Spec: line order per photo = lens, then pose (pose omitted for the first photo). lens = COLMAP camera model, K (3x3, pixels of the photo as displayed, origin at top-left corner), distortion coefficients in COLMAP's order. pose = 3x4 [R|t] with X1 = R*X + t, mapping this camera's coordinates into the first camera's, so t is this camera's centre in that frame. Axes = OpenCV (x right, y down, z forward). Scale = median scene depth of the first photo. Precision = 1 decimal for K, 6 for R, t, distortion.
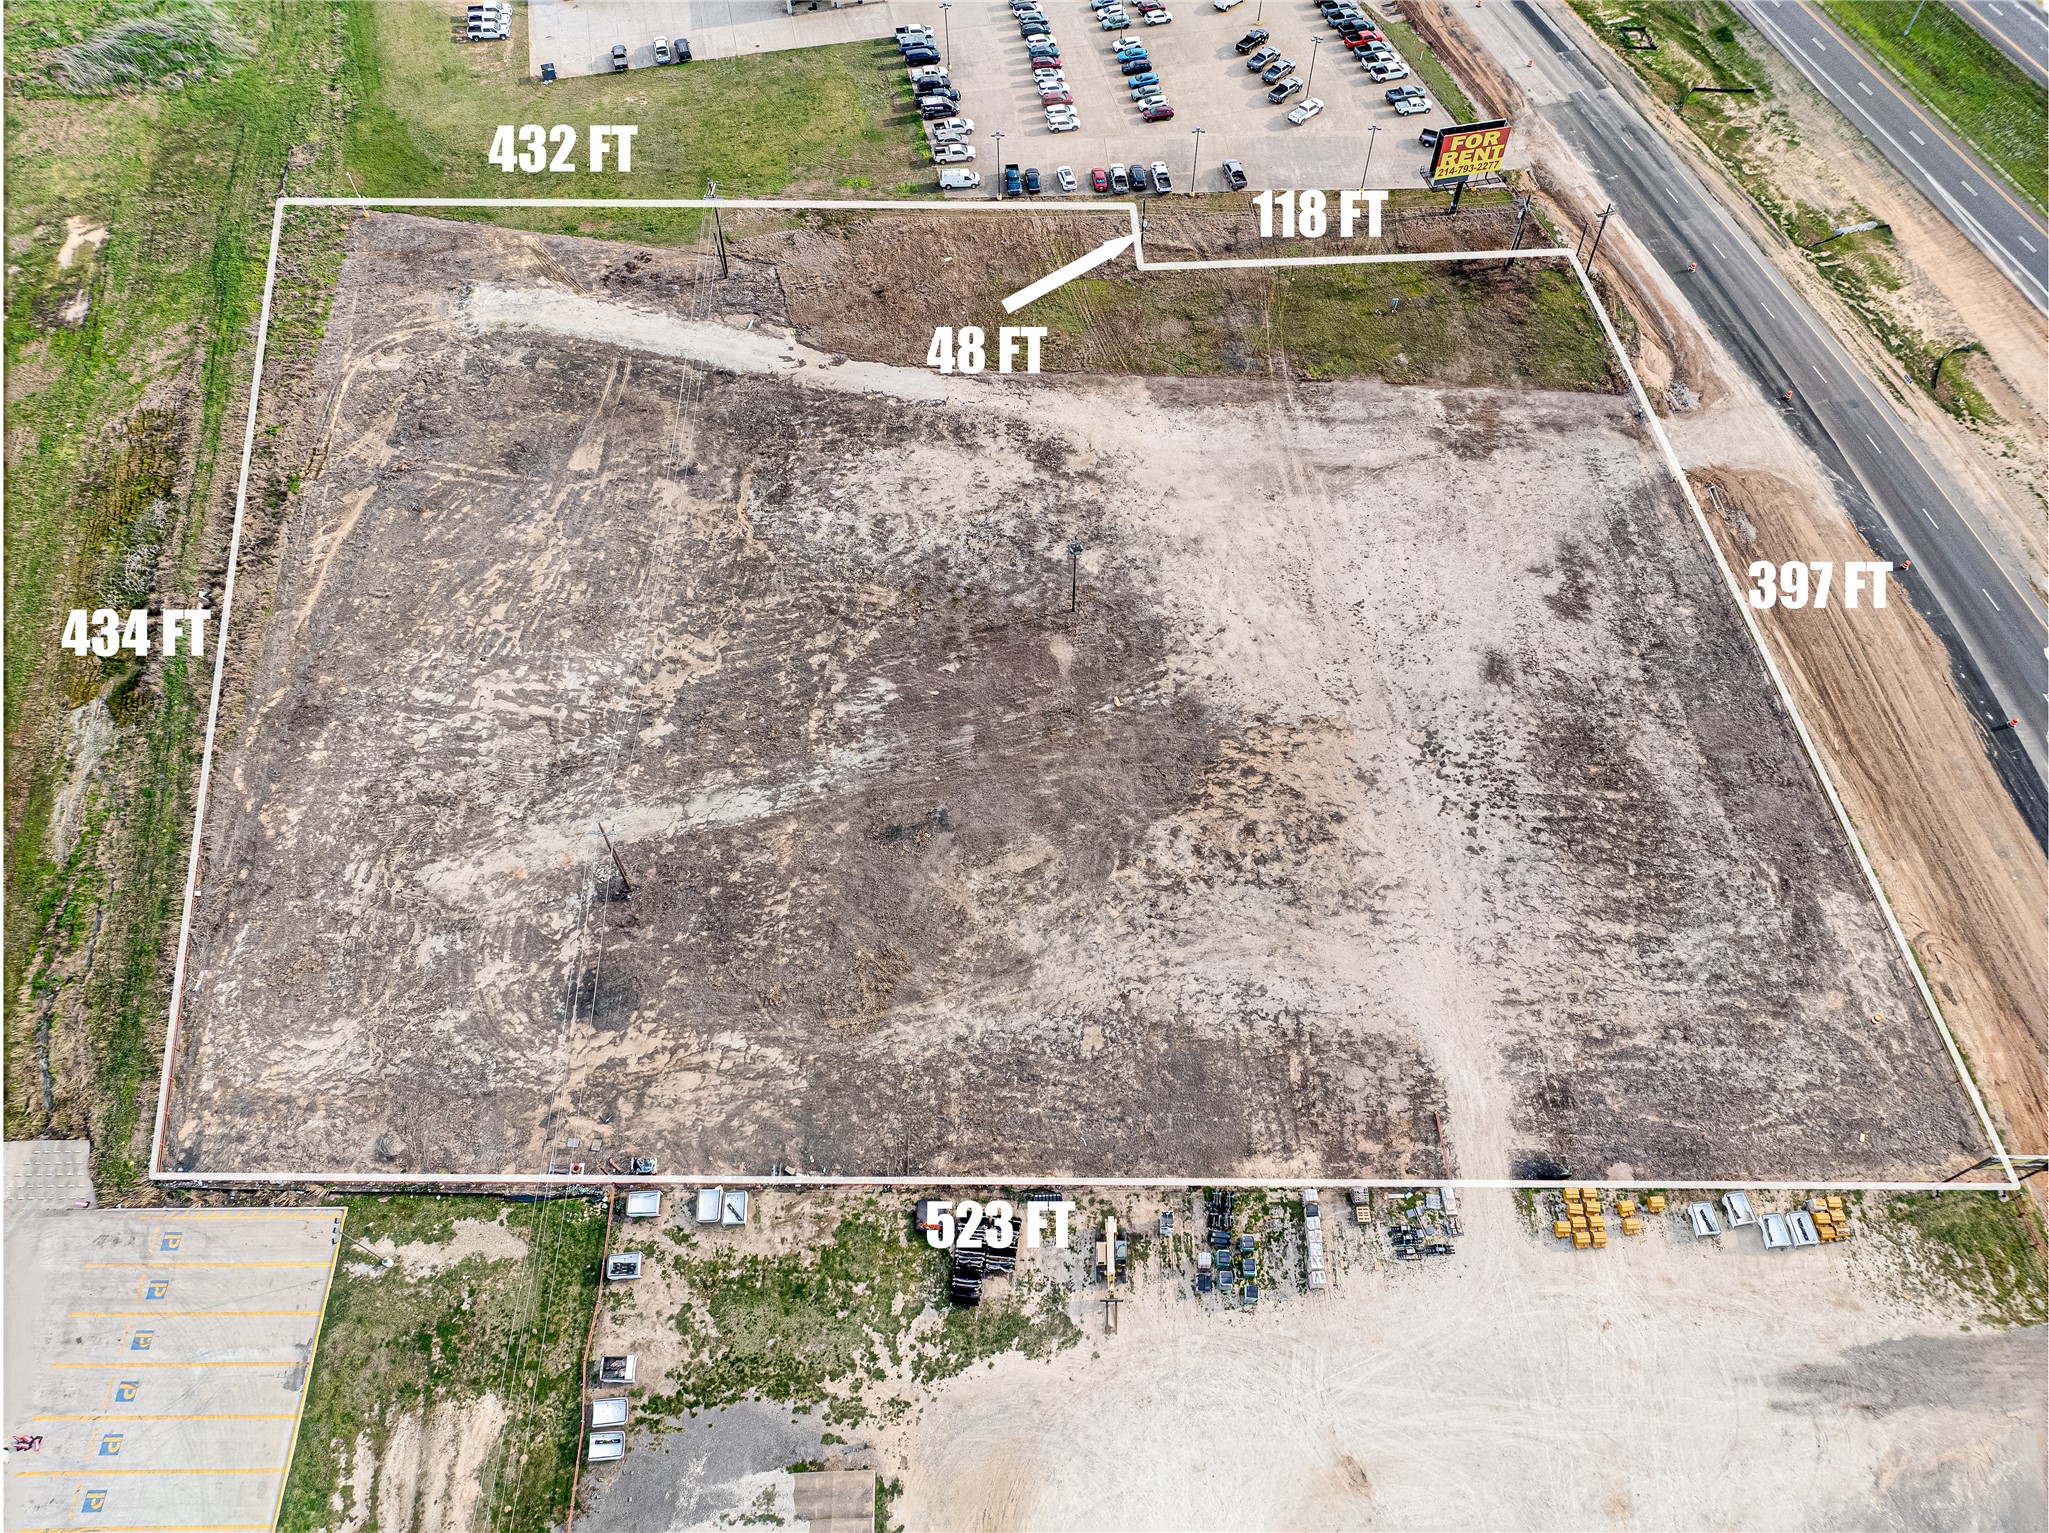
lens RADIAL K [[1440.3, 0, 1026.7], [0, 1440.3, 767.3], [0, 0, 1]] dist [-0.047040, 0.017737]
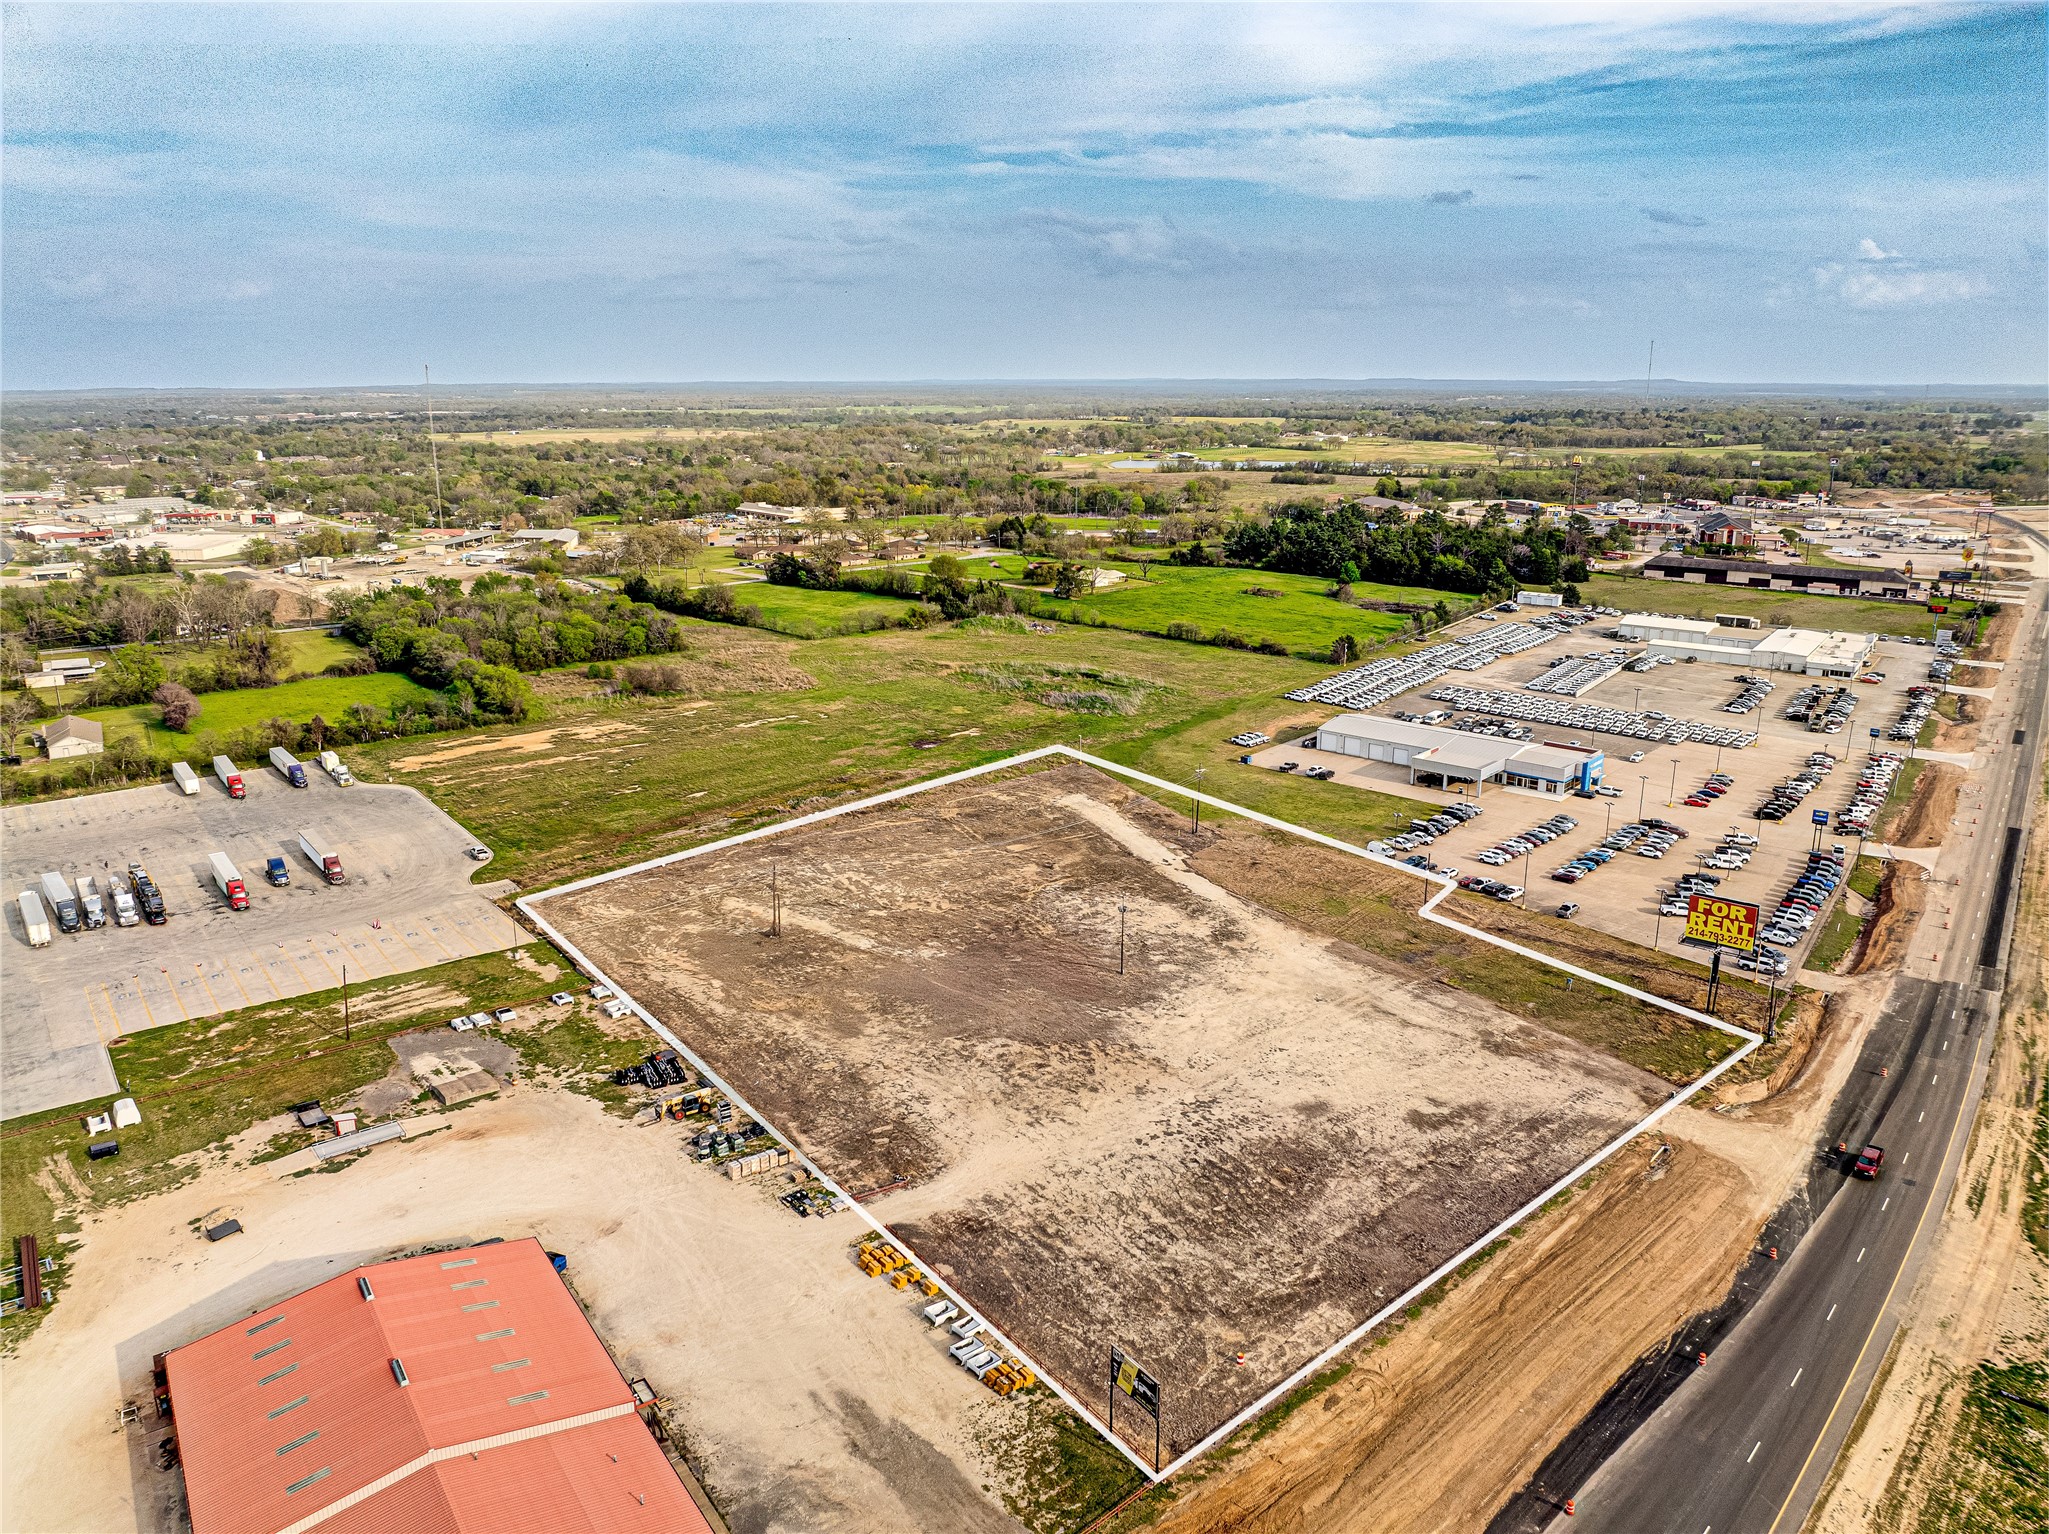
lens RADIAL K [[1440.3, 0, 1026.7], [0, 1440.3, 767.8], [0, 0, 1]] dist [-0.047040, 0.017737]
pose [[0.599514, 0.217529, -0.770236, 1.154009], [-0.680289, 0.645489, -0.347205, 0.348908], [0.421652, 0.732137, 0.534962, 0.118952]]
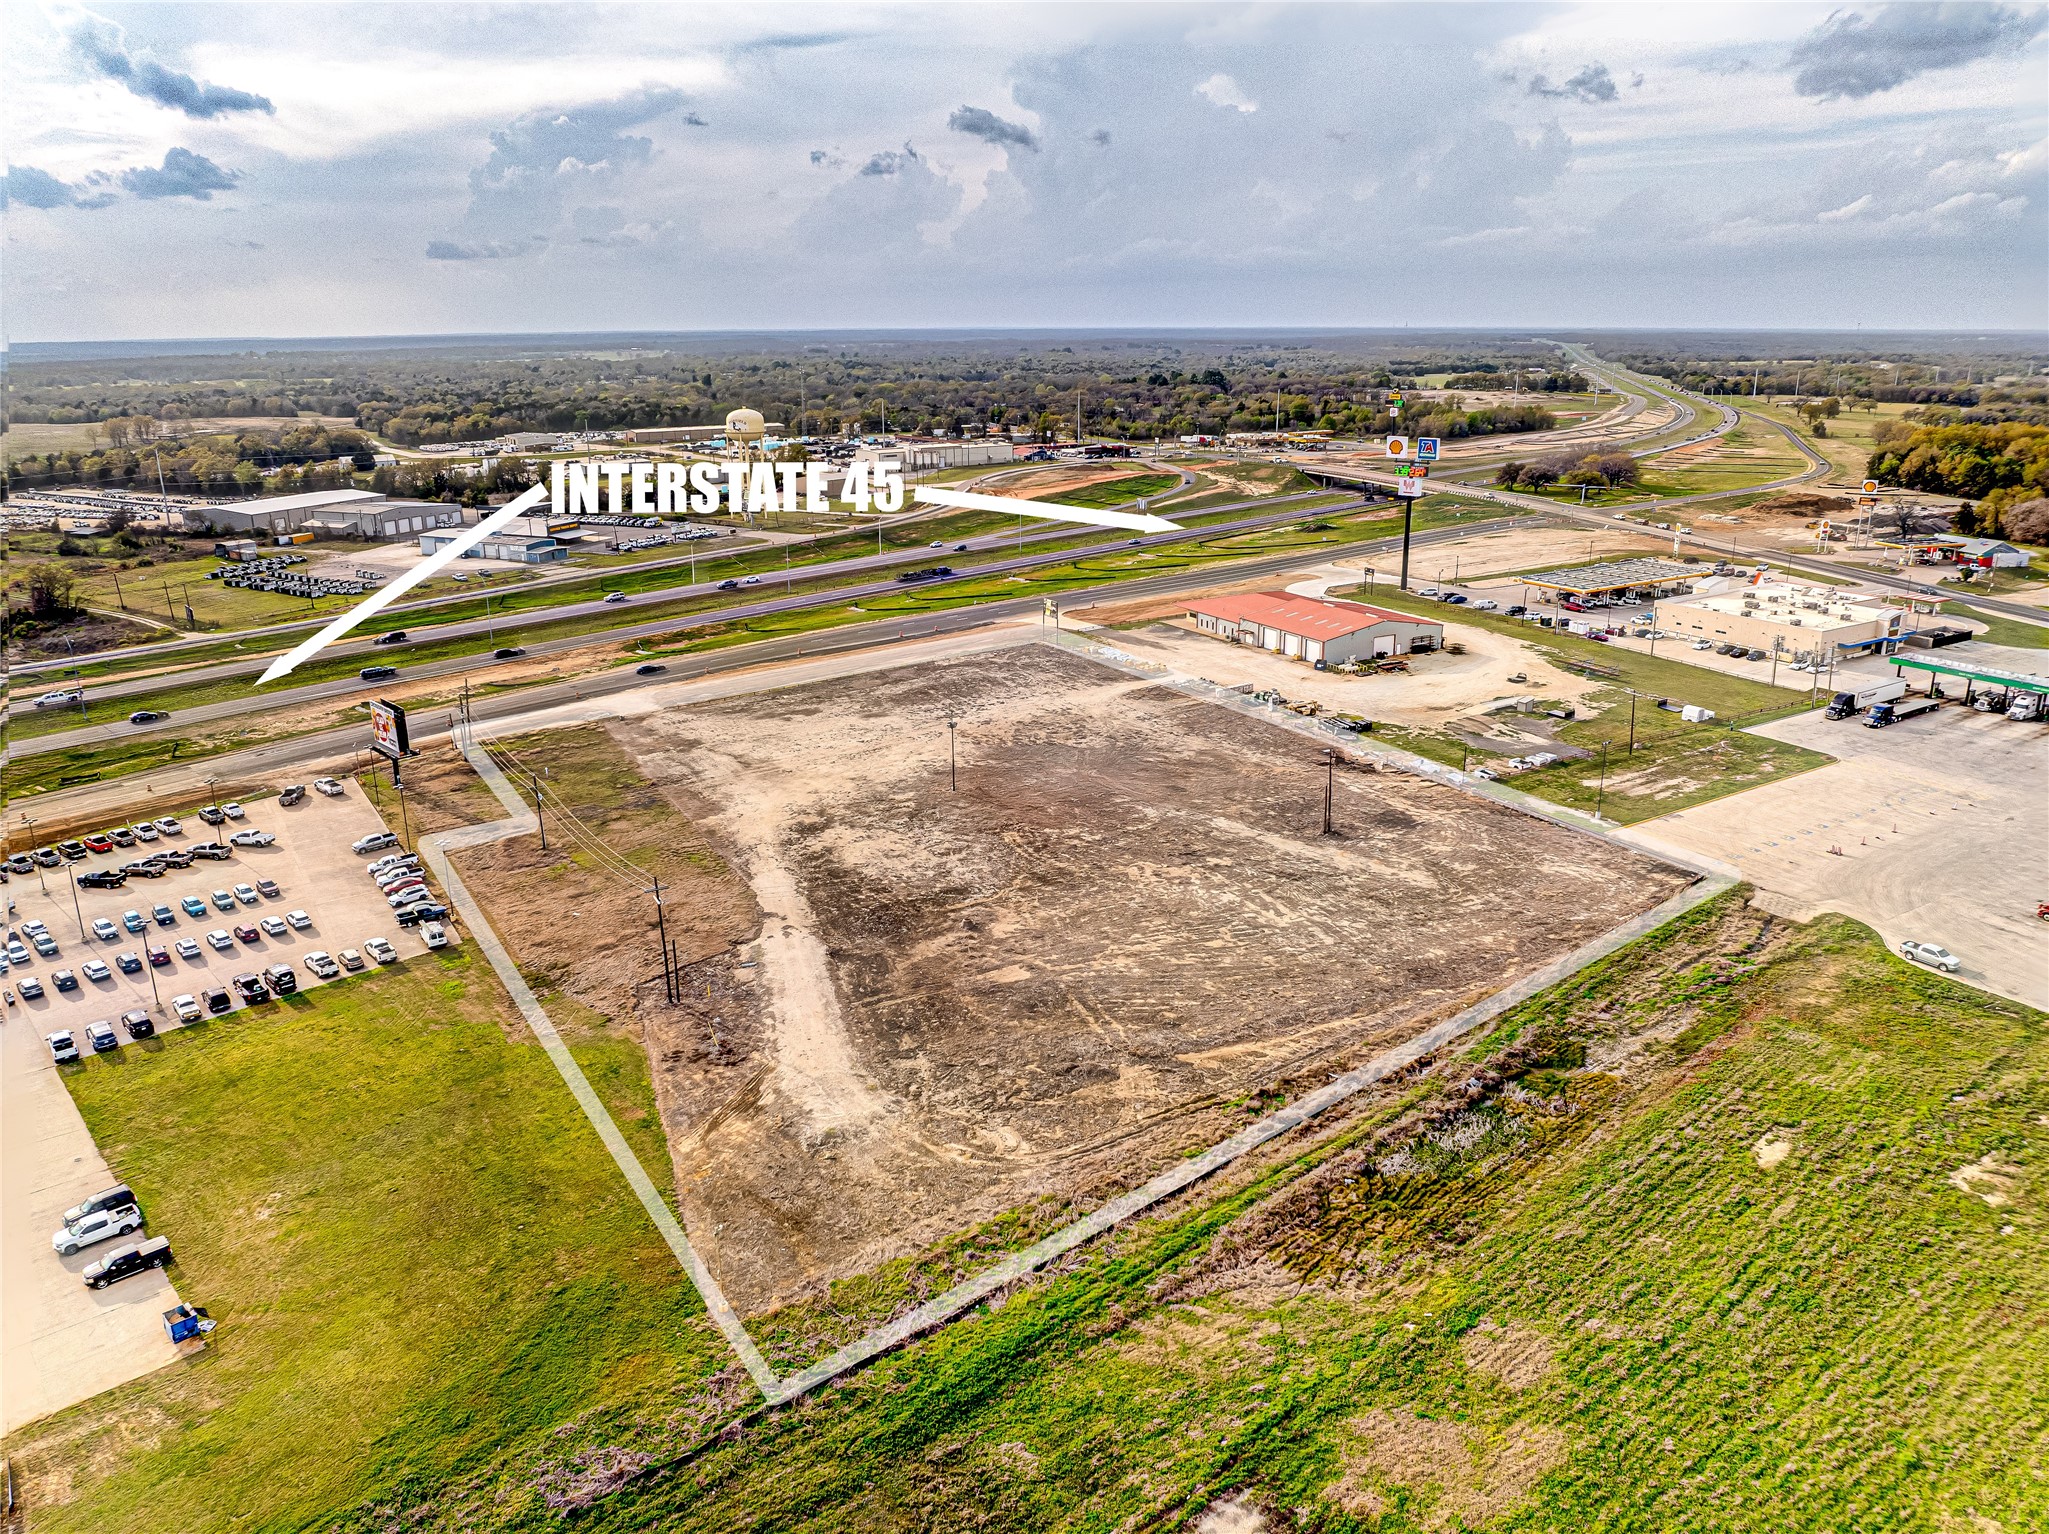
lens RADIAL K [[1440.3, 0, 1026.7], [0, 1440.3, 767.8], [0, 0, 1]] dist [-0.047040, 0.017737]
pose [[-0.511389, -0.245249, 0.823610, -1.322358], [0.736118, 0.369506, 0.567094, -0.991151], [-0.443408, 0.896280, -0.008429, 1.138691]]
